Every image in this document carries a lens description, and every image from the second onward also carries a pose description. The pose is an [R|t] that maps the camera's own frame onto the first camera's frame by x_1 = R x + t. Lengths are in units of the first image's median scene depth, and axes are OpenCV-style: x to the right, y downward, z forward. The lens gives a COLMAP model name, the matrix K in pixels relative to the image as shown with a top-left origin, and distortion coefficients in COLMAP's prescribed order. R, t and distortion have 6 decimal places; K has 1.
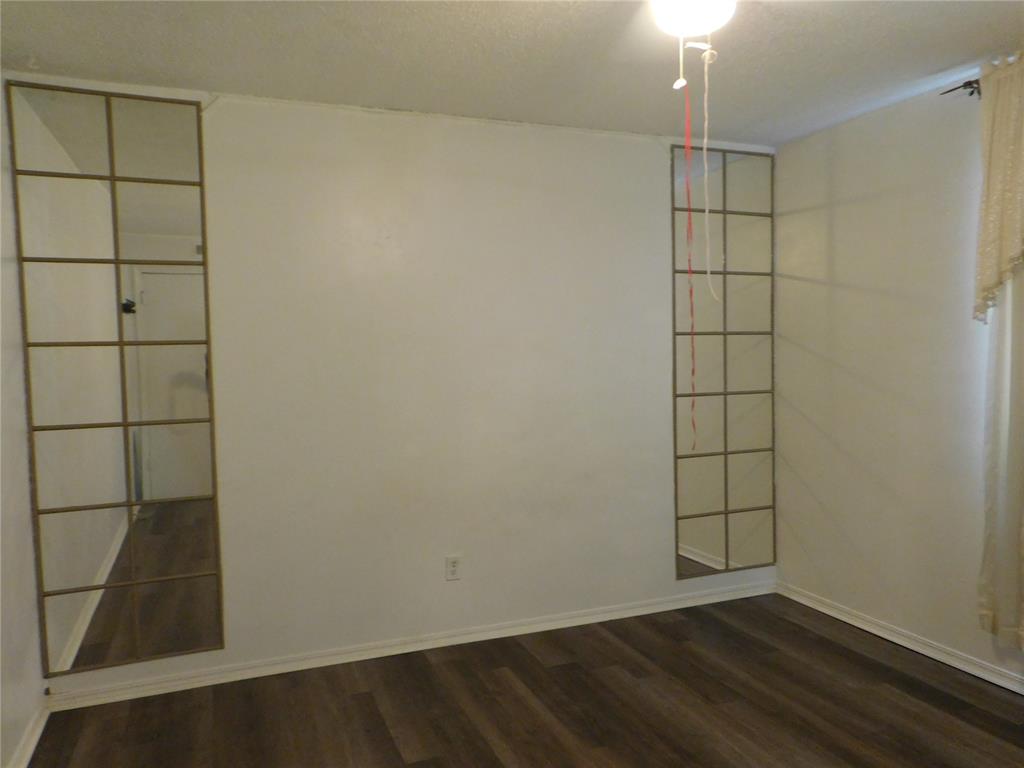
lens RADIAL K [[769.7, 0, 511.0], [0, 769.7, 387.3], [0, 0, 1]] dist [-0.008007, 0.047040]
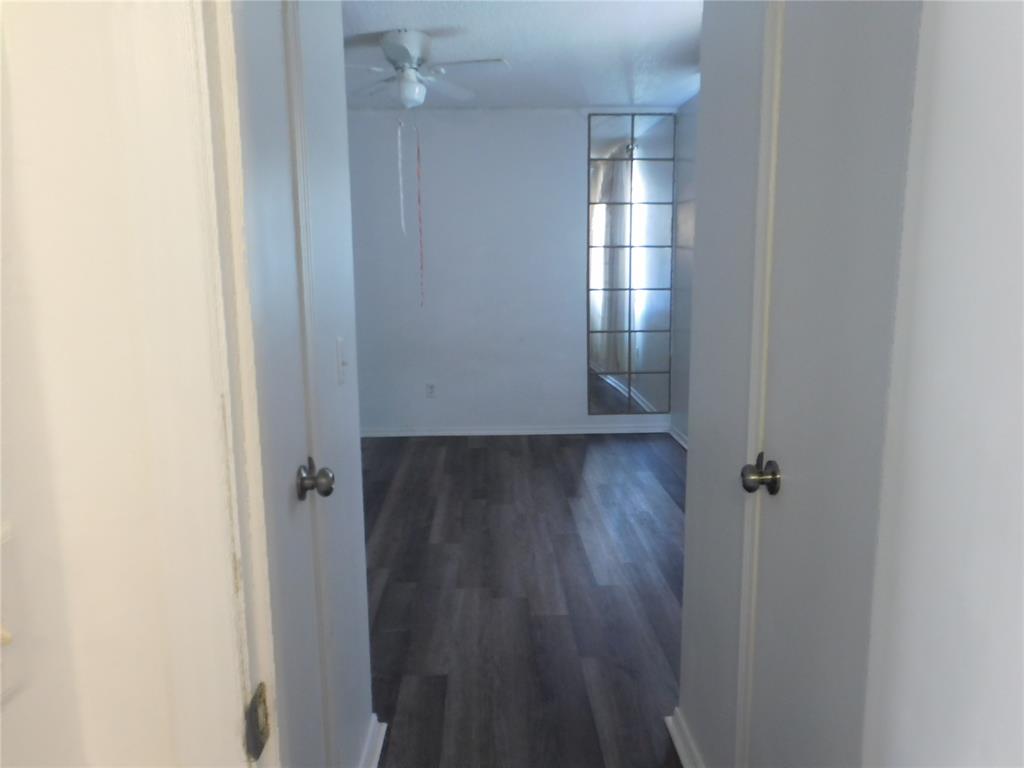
lens RADIAL K [[776.4, 0, 512.0], [0, 776.4, 384.0], [0, 0, 1]] dist [-0.014011, 0.056937]
pose [[0.941491, 0.061523, -0.331377, 0.684944], [-0.022290, 0.992412, 0.120923, 0.016637], [0.336302, -0.106462, 0.935717, -0.538788]]
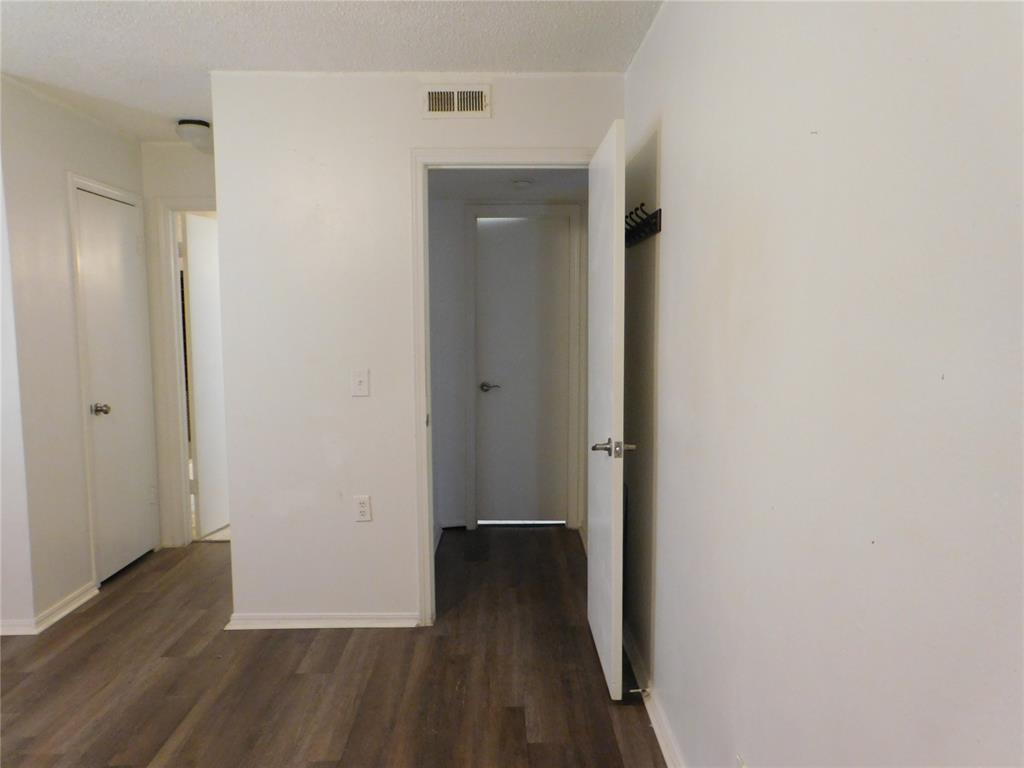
lens RADIAL K [[776.4, 0, 512.0], [0, 776.4, 384.0], [0, 0, 1]] dist [-0.014011, 0.056937]
pose [[-0.934144, -0.007452, 0.356819, -0.363961], [0.040012, 0.991292, 0.125454, -0.044332], [-0.354647, 0.131469, -0.925711, 0.823873]]
